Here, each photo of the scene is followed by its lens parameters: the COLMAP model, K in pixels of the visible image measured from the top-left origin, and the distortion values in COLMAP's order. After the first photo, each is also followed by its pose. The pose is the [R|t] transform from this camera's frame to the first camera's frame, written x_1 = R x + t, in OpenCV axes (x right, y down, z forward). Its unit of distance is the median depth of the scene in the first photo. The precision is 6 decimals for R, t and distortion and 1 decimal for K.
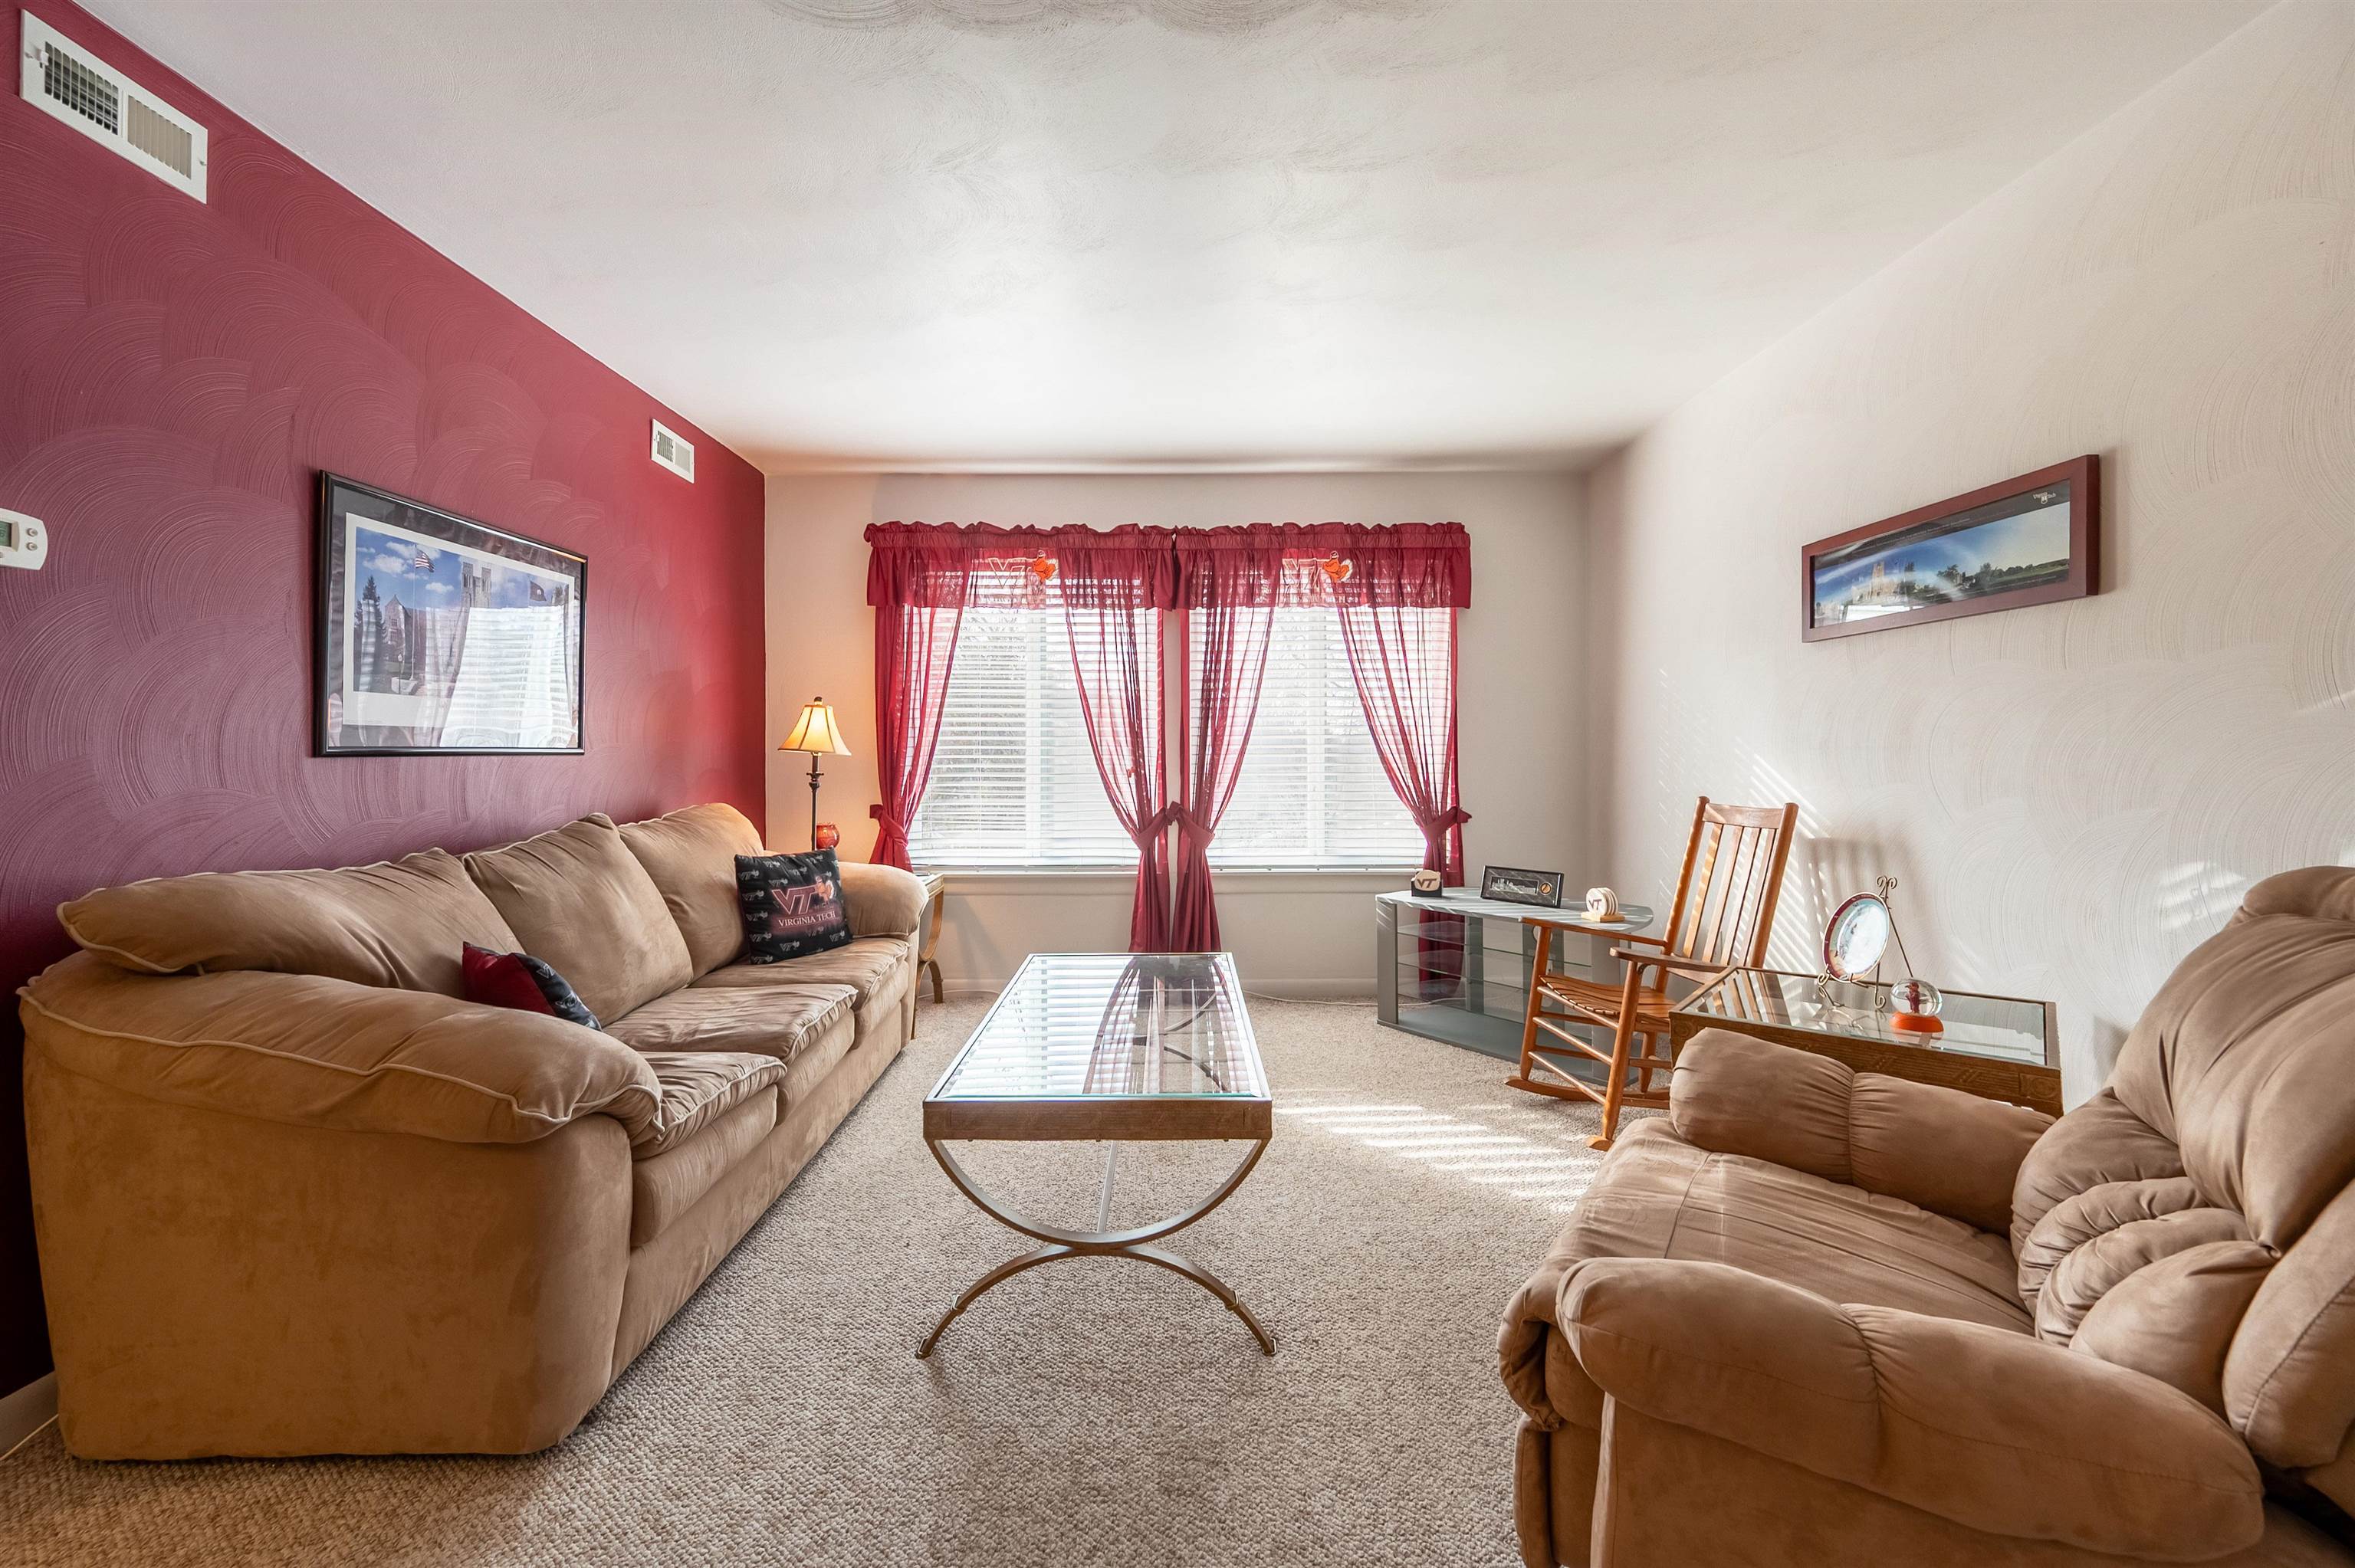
lens RADIAL K [[952.2, 0, 1177.4], [0, 952.2, 746.8], [0, 0, 1]] dist [-0.000121, 0.000107]
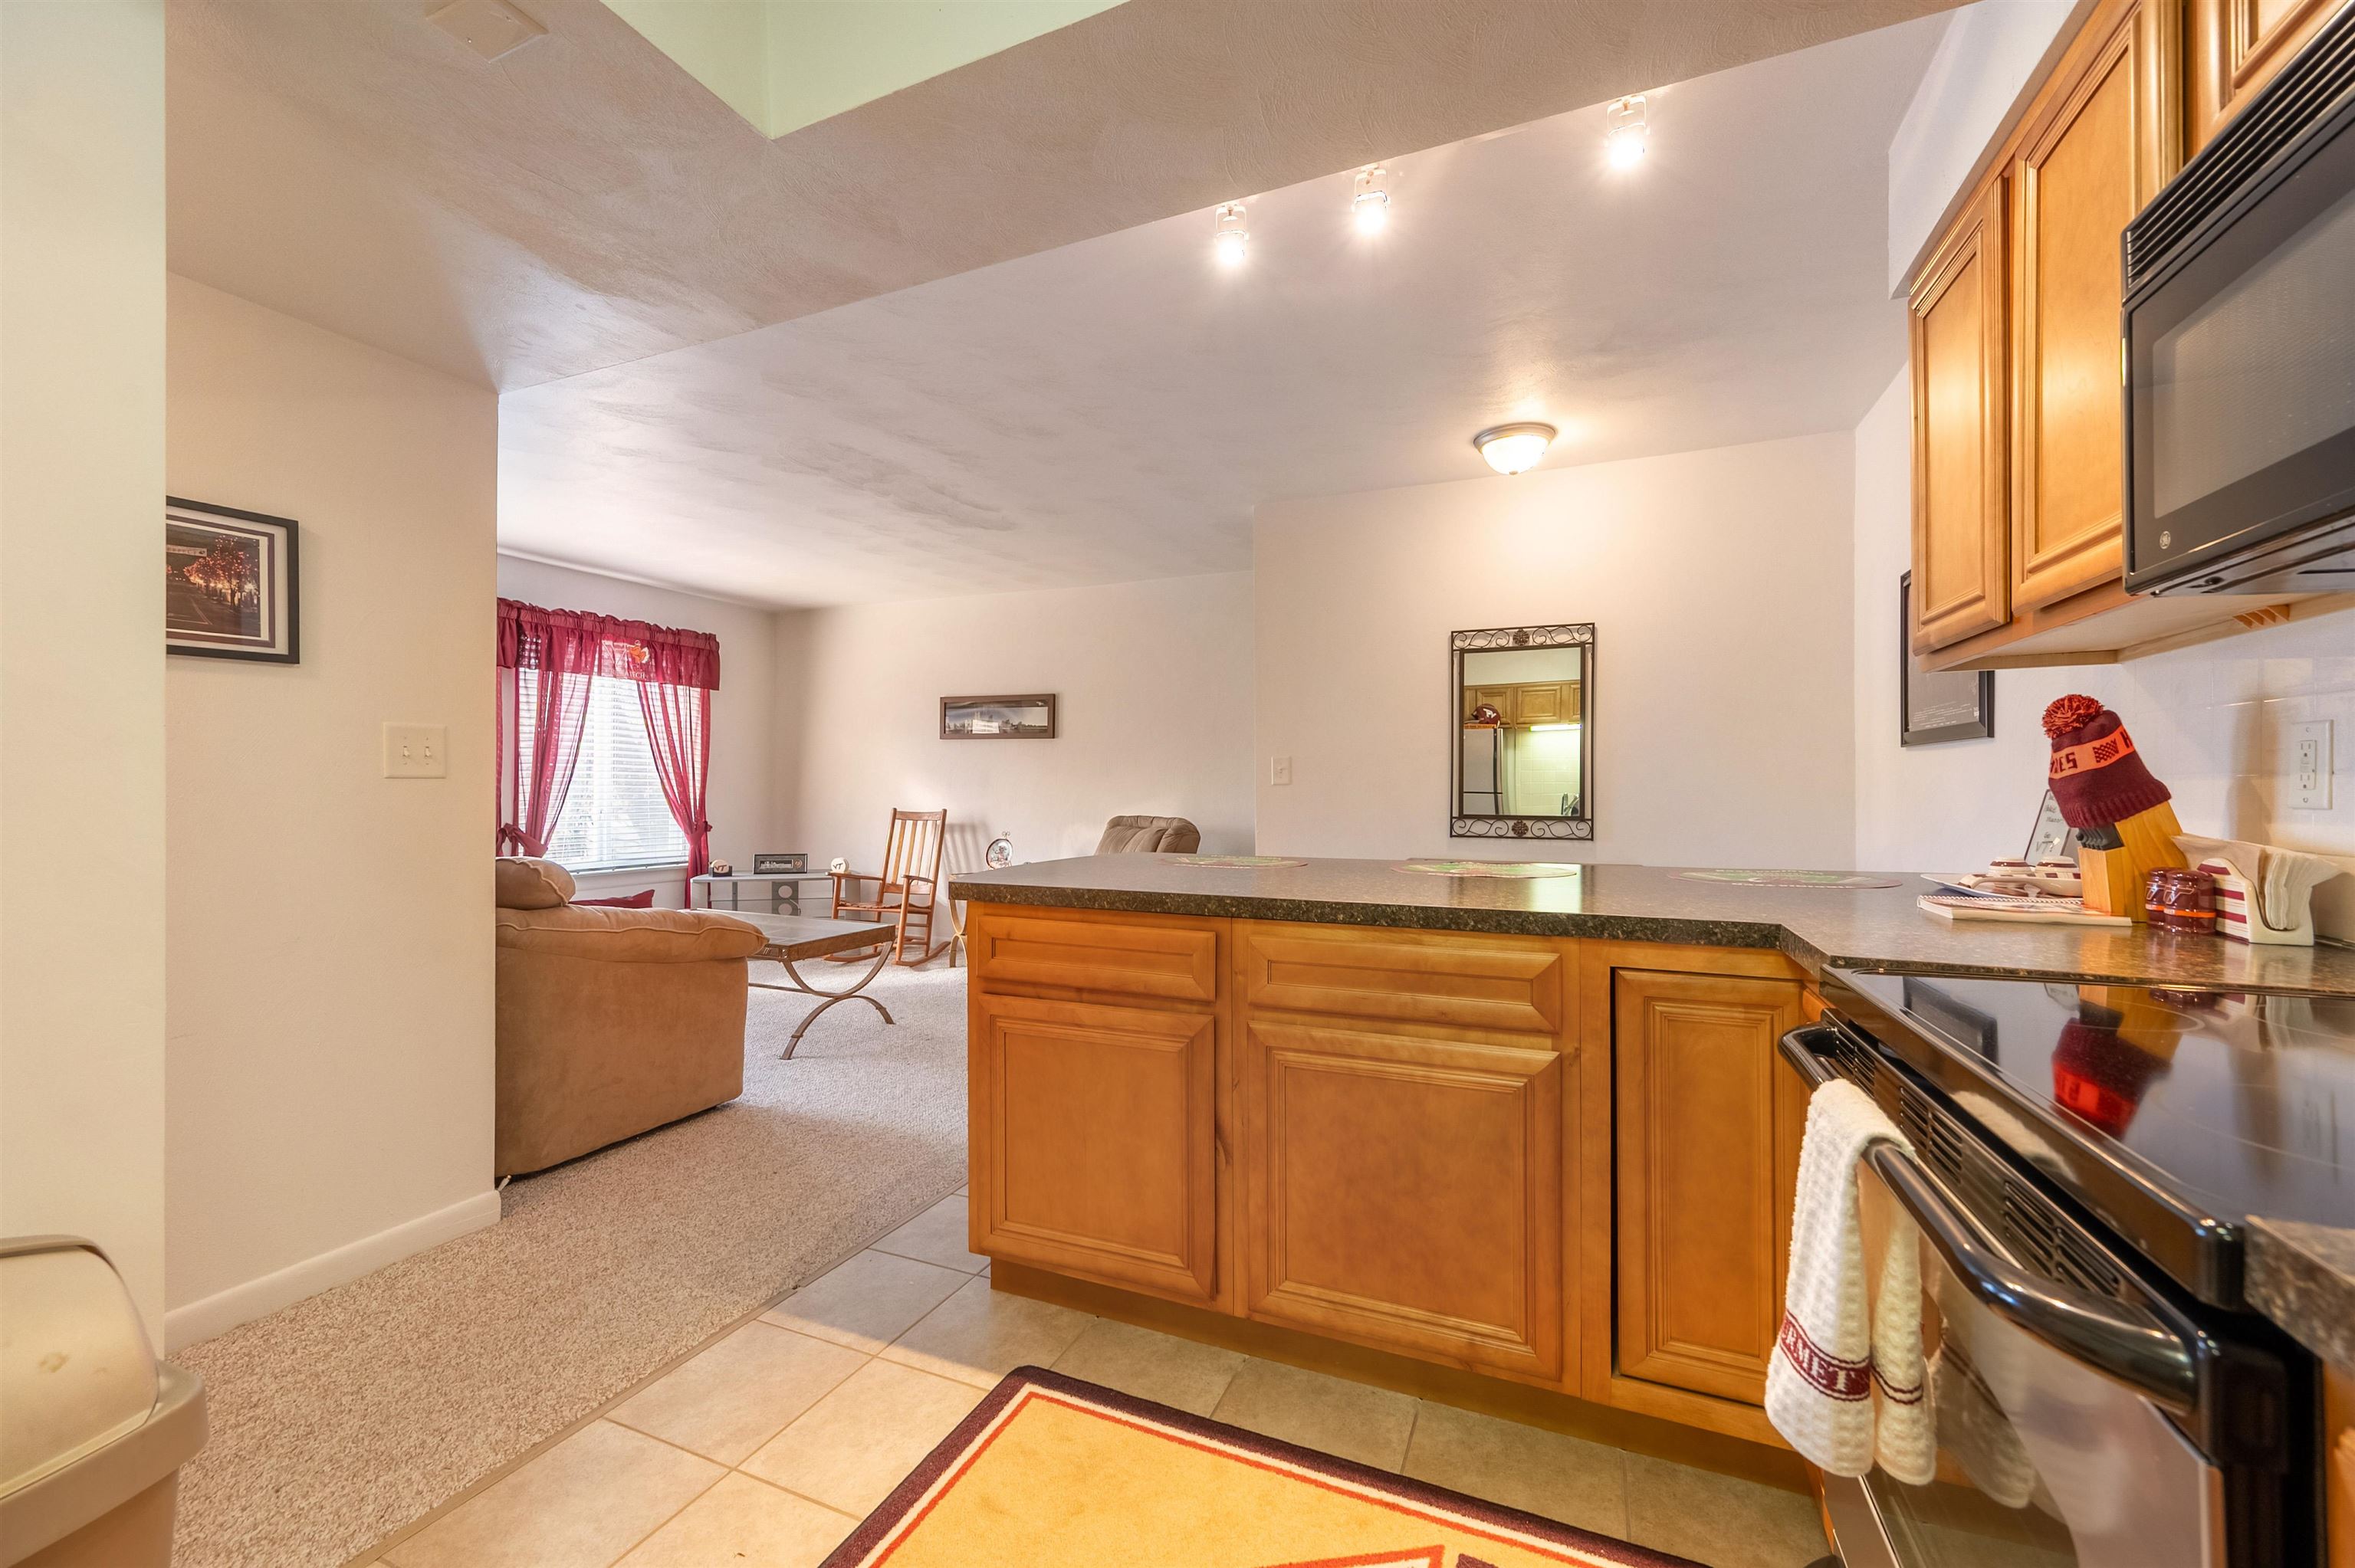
lens RADIAL K [[944.0, 0, 1166.9], [0, 944.0, 796.0], [0, 0, 1]] dist [-0.009740, 0.000020]
pose [[0.405697, -0.002582, 0.914004, -0.818020], [-0.014938, 0.999844, 0.009455, -0.001613], [-0.913886, -0.017489, 0.405595, -0.288995]]
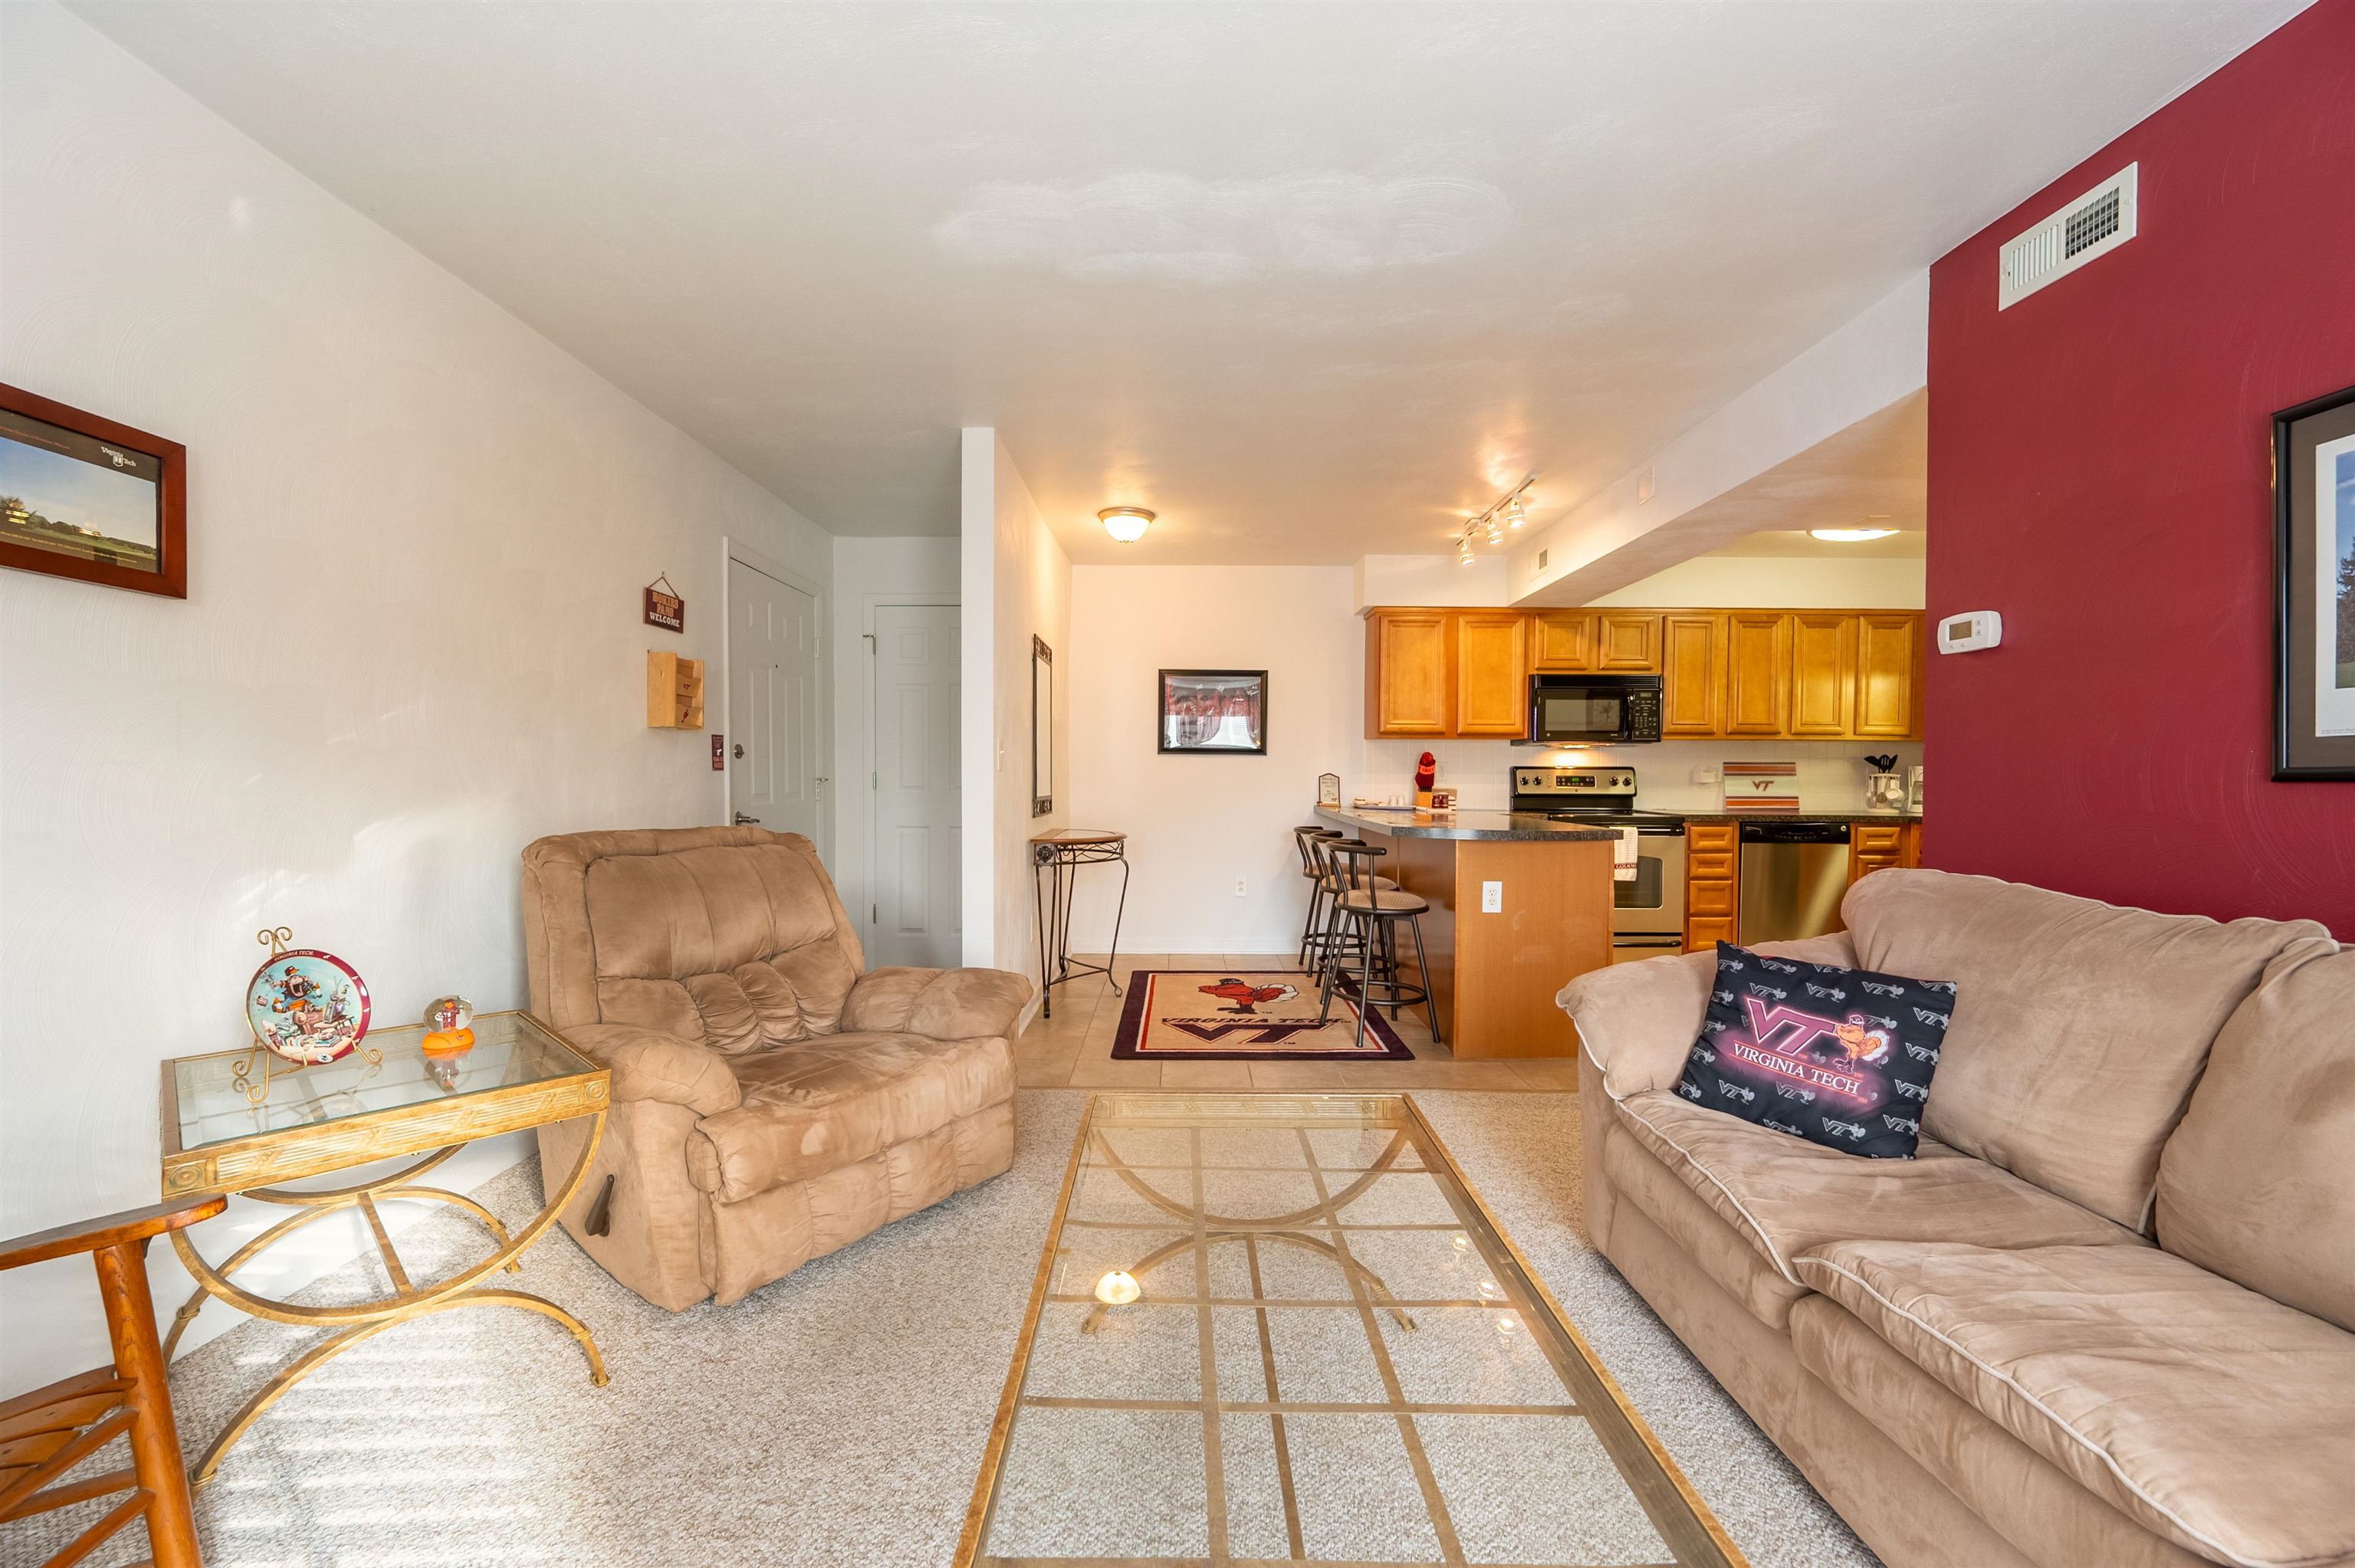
lens RADIAL K [[941.0, 0, 1203.7], [0, 941.0, 785.8], [0, 0, 1]] dist [0.015698, 0.000020]
pose [[-0.999878, -0.001882, -0.015492, -0.004346], [-0.001870, 0.999998, -0.000826, 0.008863], [0.015494, -0.000797, -0.999880, 0.904619]]
